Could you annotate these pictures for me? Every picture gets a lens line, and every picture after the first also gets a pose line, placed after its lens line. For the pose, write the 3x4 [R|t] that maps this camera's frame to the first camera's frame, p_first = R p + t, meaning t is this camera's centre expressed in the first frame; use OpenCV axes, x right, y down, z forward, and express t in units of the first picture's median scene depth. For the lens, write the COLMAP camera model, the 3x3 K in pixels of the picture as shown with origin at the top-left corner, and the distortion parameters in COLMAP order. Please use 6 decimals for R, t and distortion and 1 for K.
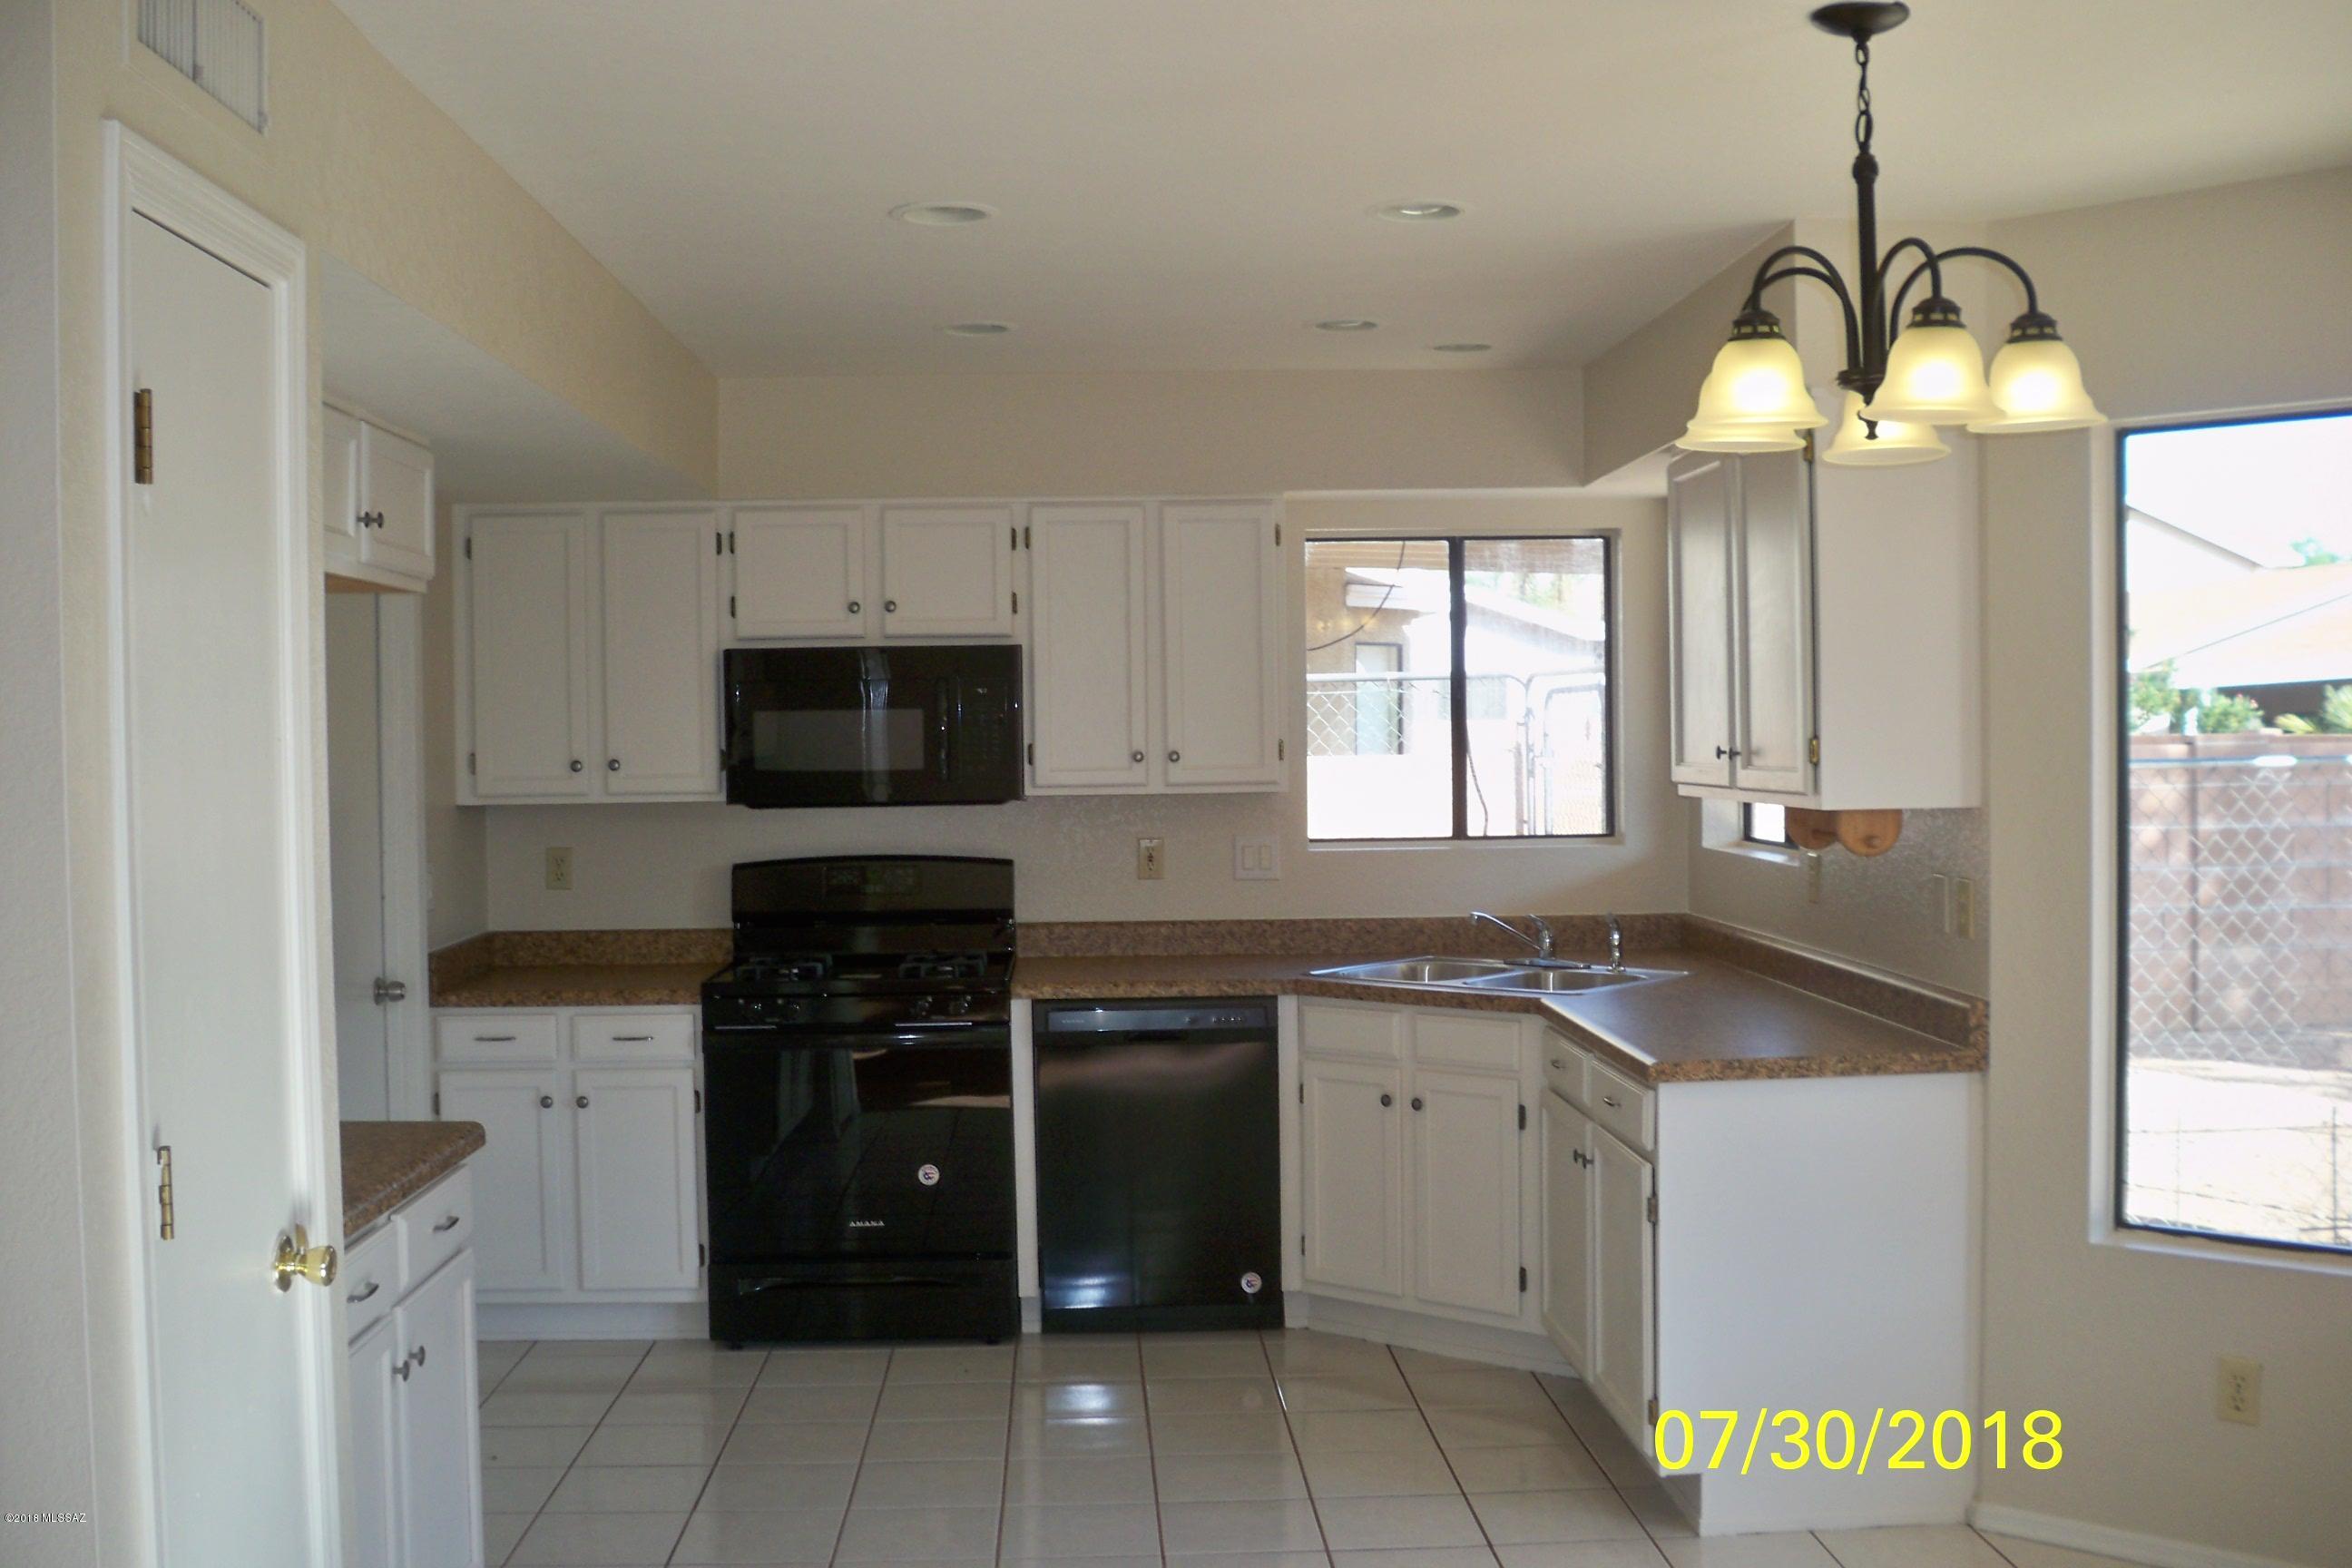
lens RADIAL K [[2387.9, 0, 1174.6], [0, 2387.9, 786.2], [0, 0, 1]] dist [-0.098328, 0.000000]
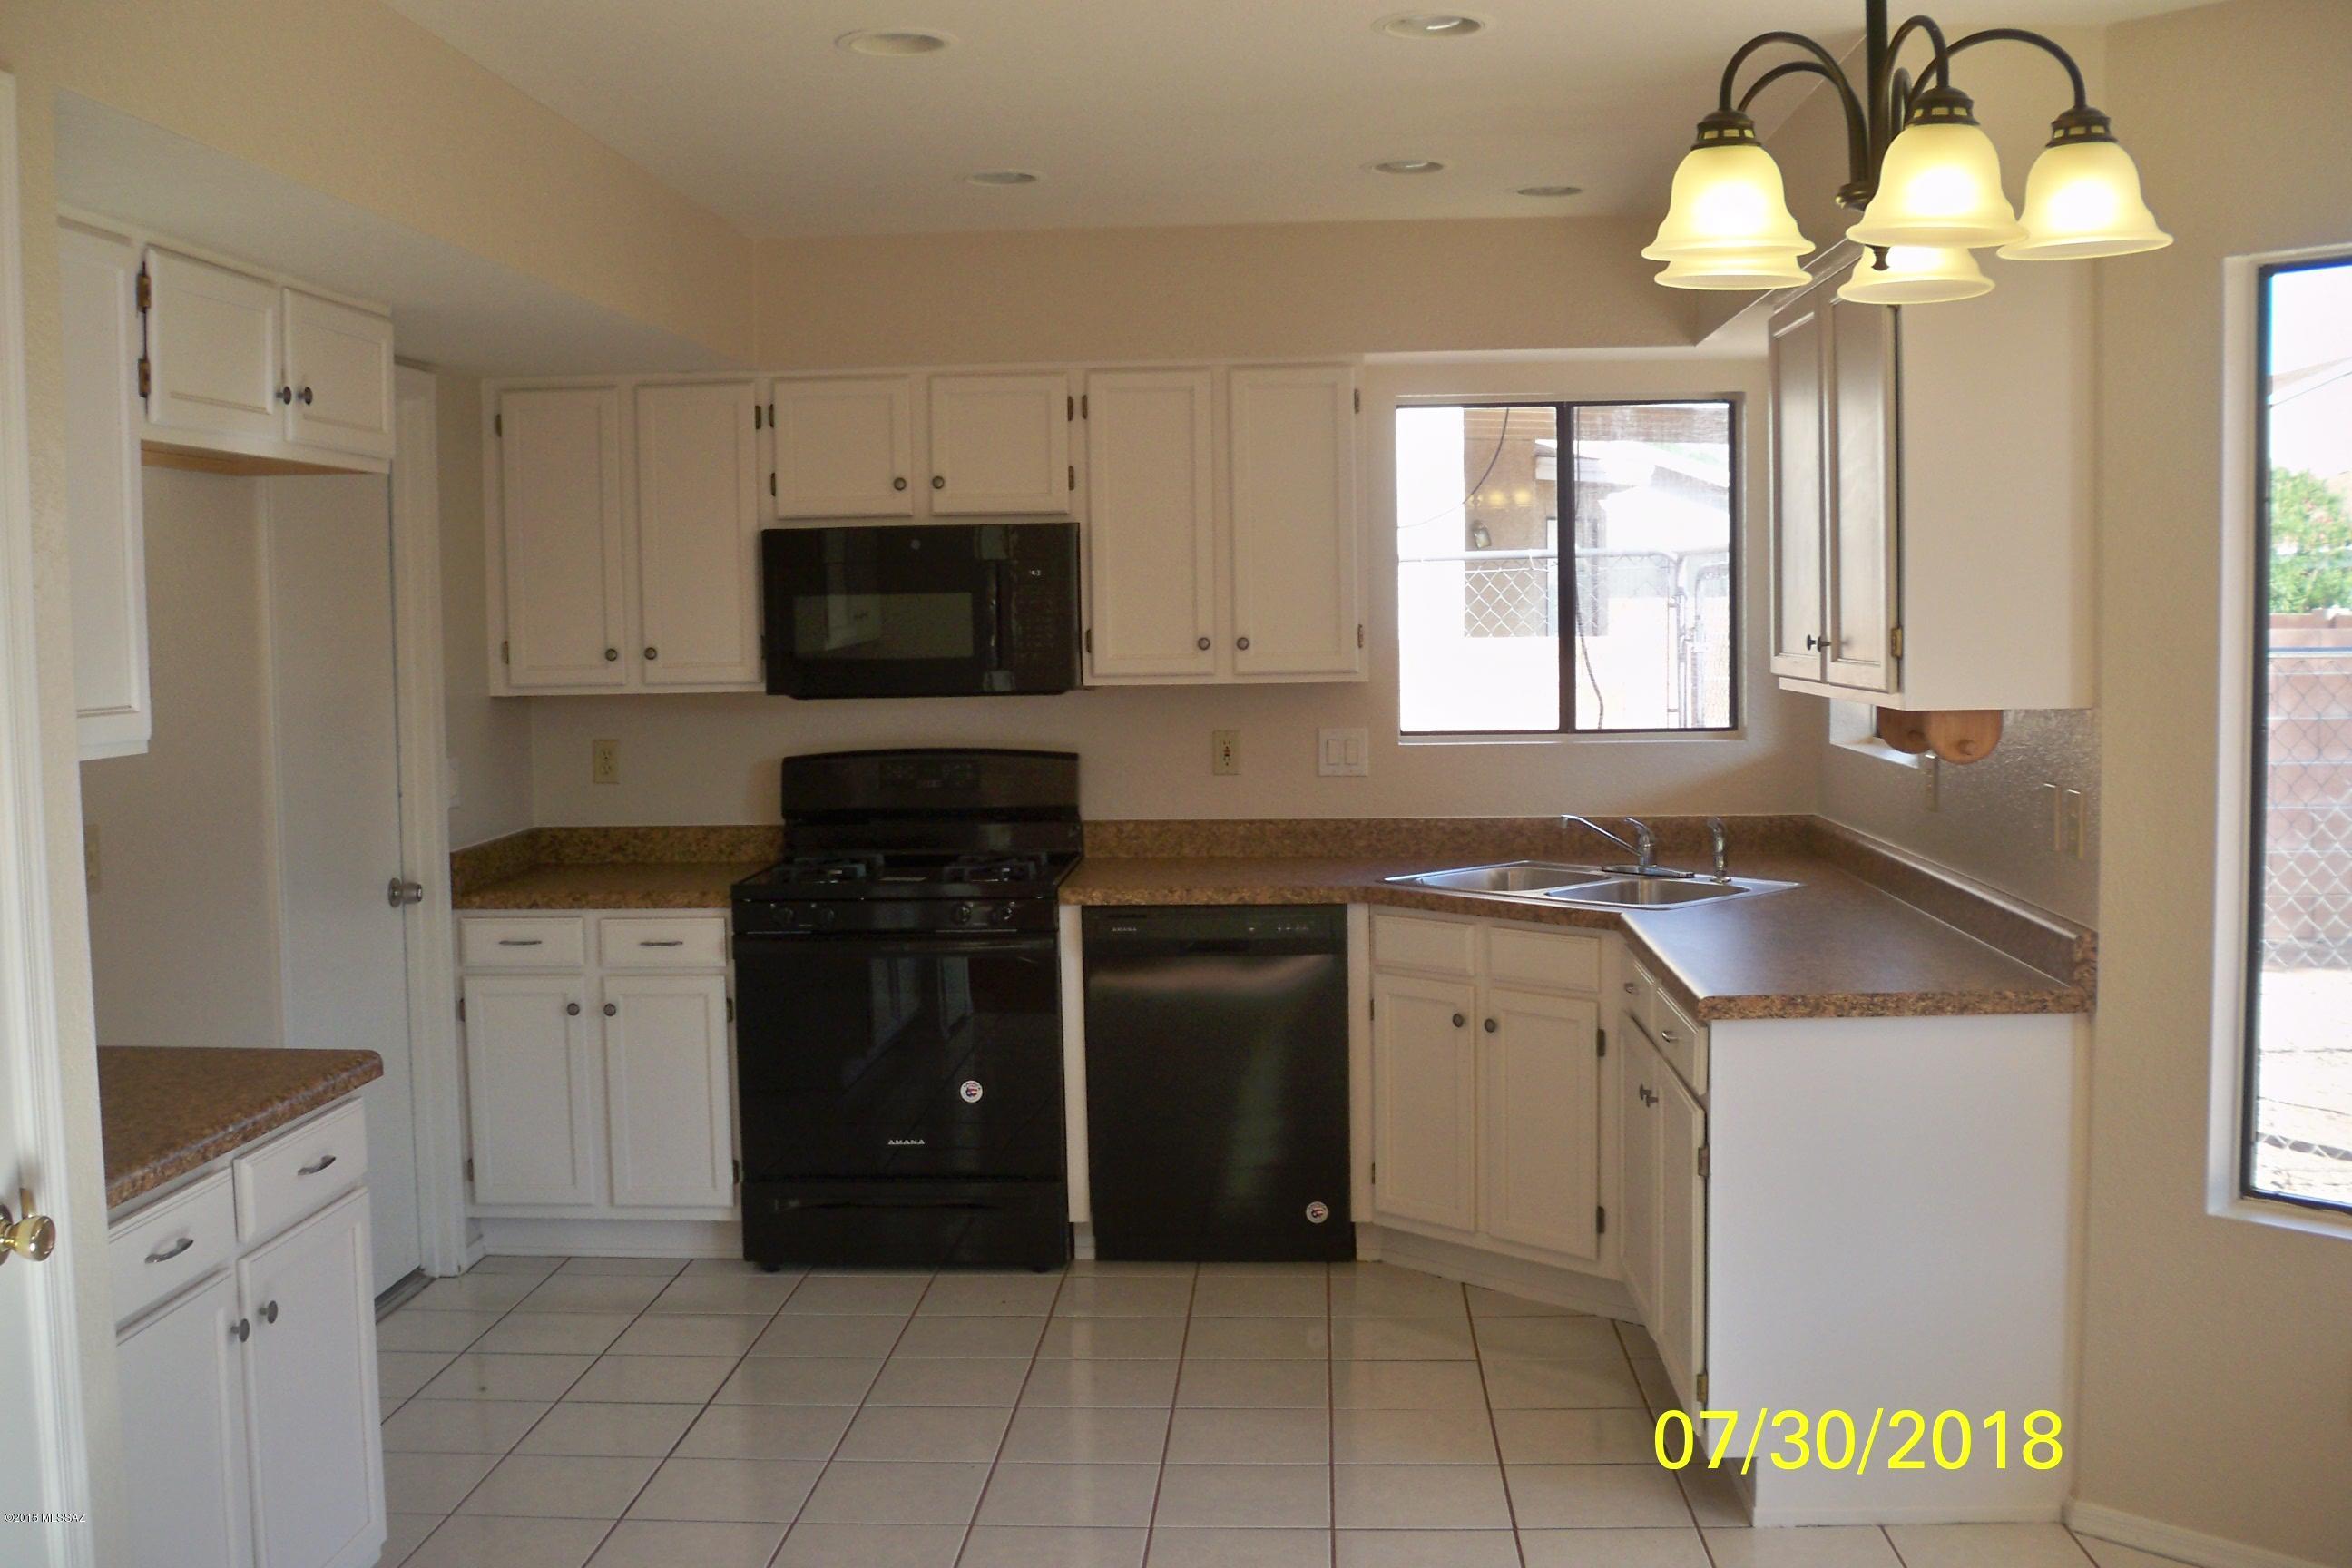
lens RADIAL K [[2387.9, 0, 1171.7], [0, 2387.9, 784.9], [0, 0, 1]] dist [-0.098328, 0.000000]
pose [[0.994914, 0.005091, -0.100596, 0.069555], [0.000089, 0.998677, 0.051421, -0.005597], [0.100725, -0.051169, 0.993598, 0.081481]]
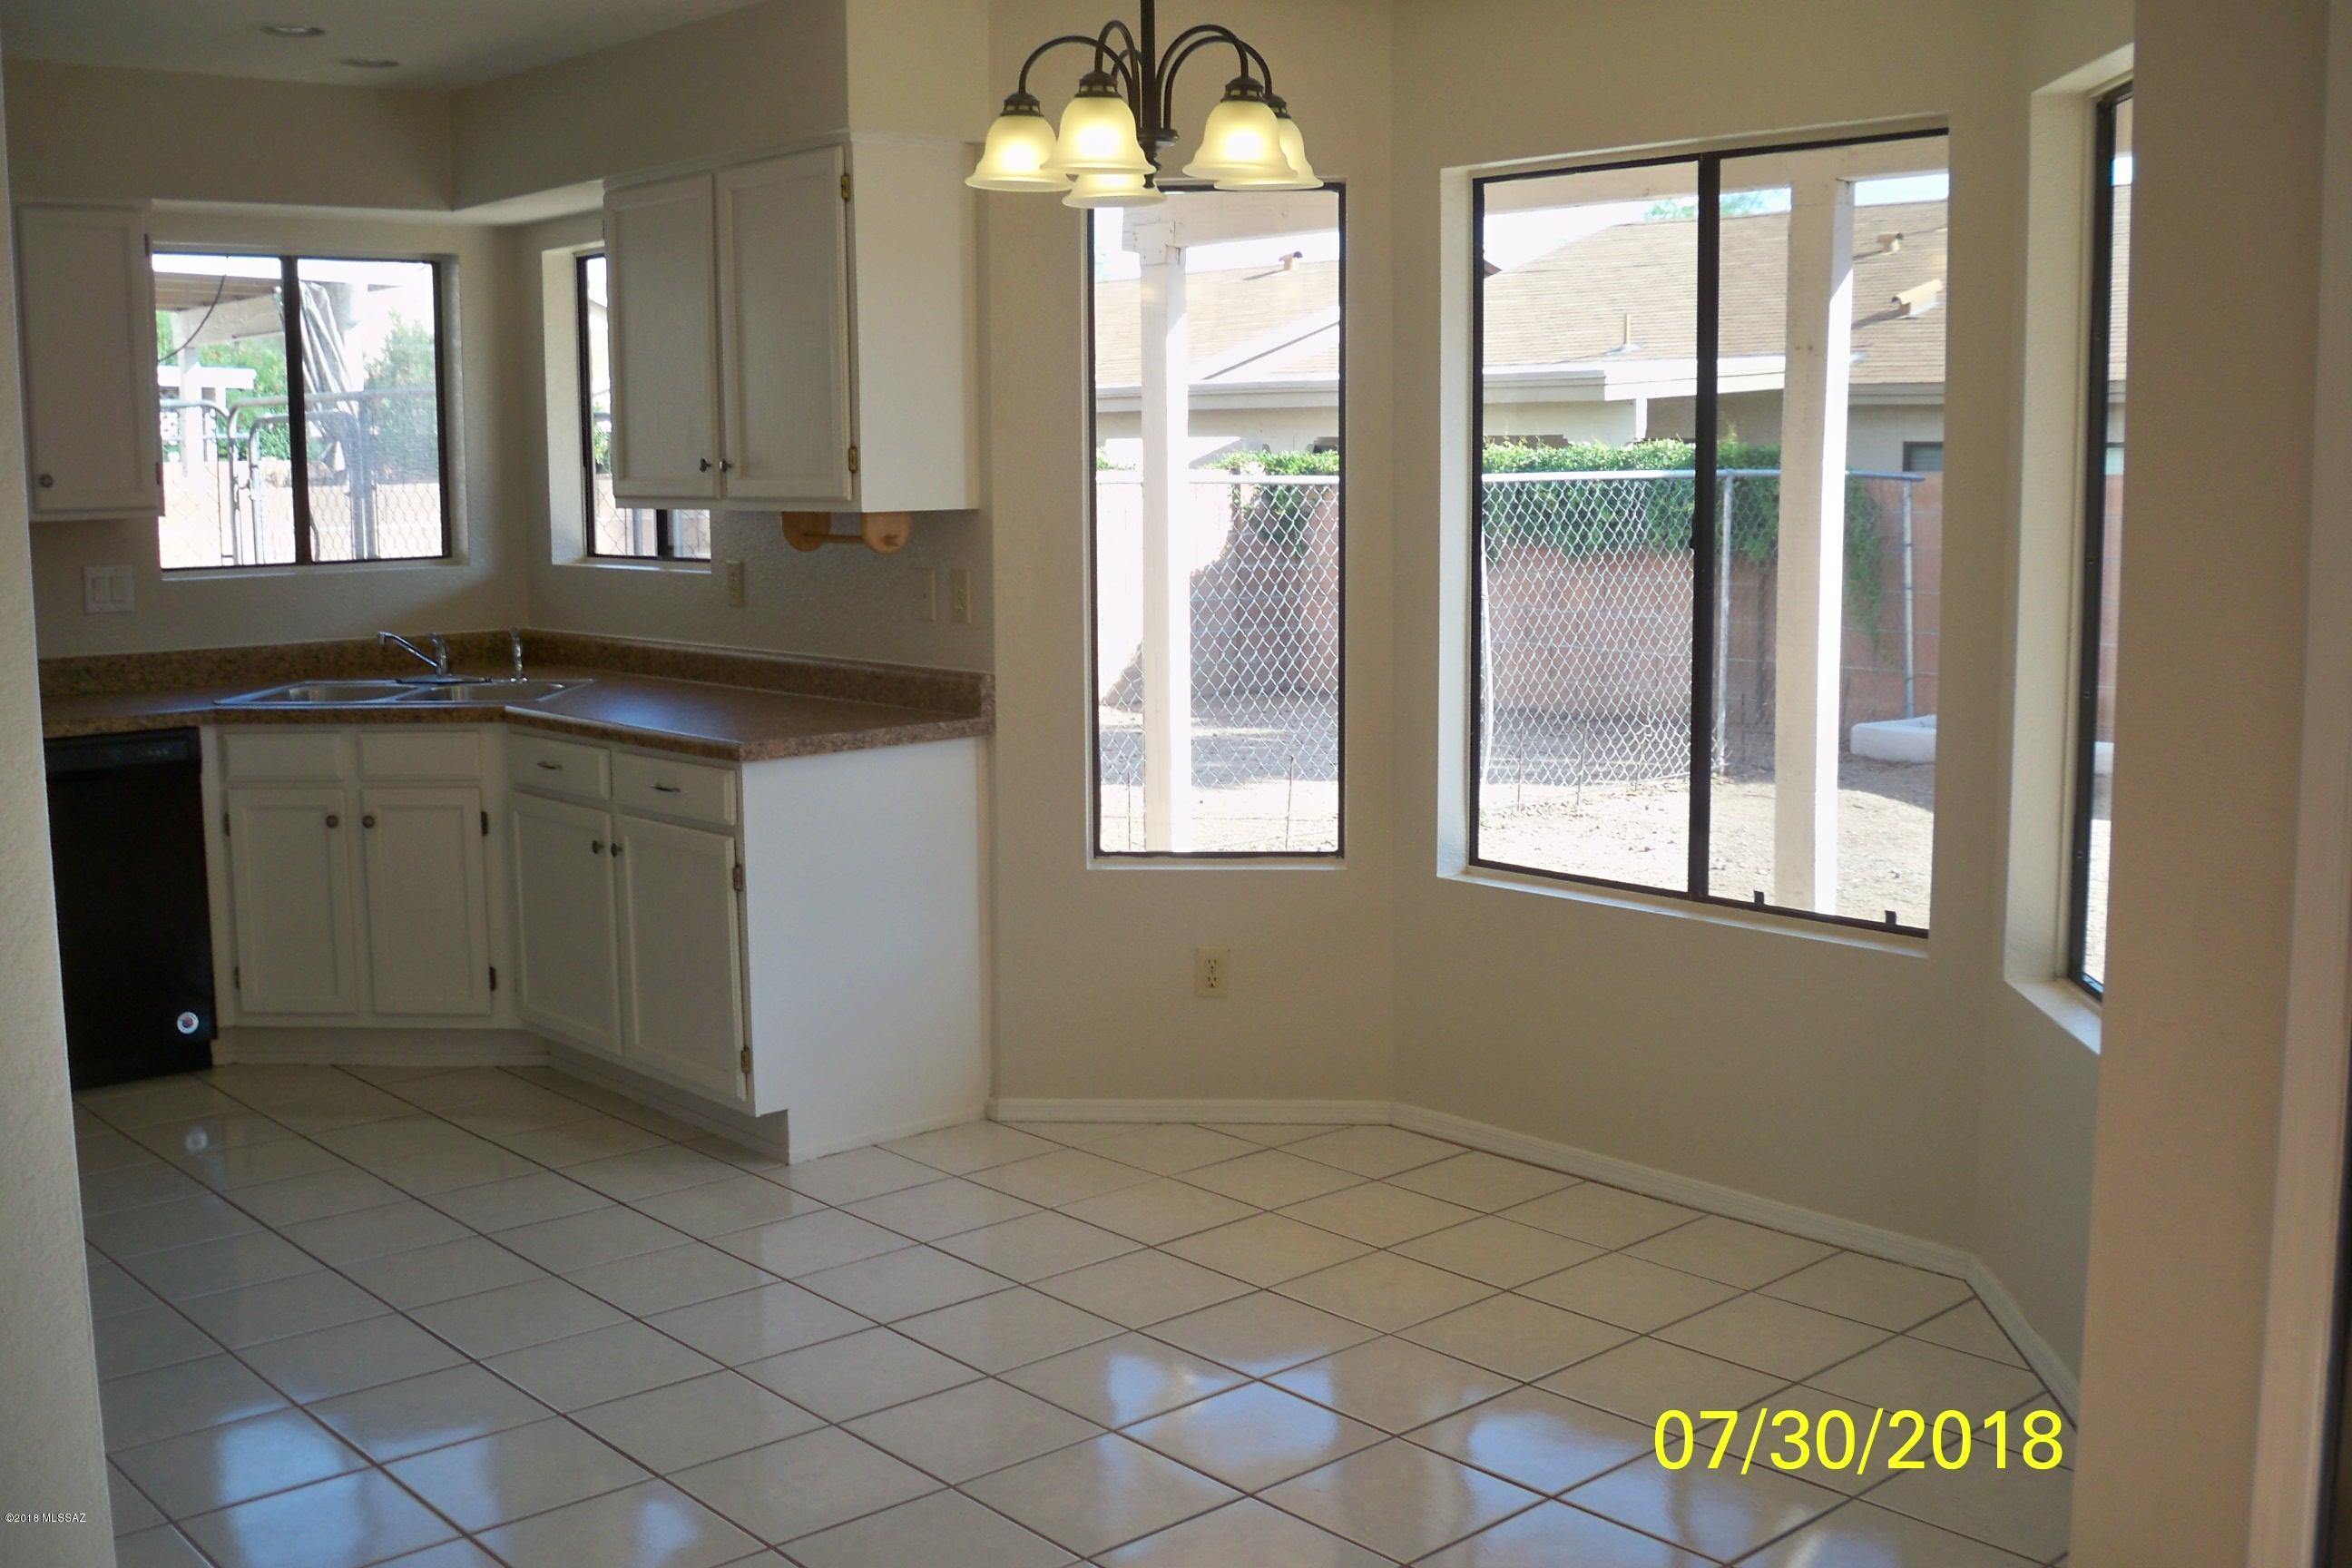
lens RADIAL K [[2387.9, 0, 1109.5], [0, 2387.9, 777.7], [0, 0, 1]] dist [-0.098328, 0.000000]
pose [[0.791077, -0.077123, 0.606835, -0.249238], [0.014873, 0.994152, 0.106960, 0.011935], [-0.611535, -0.075588, 0.787598, 0.019102]]
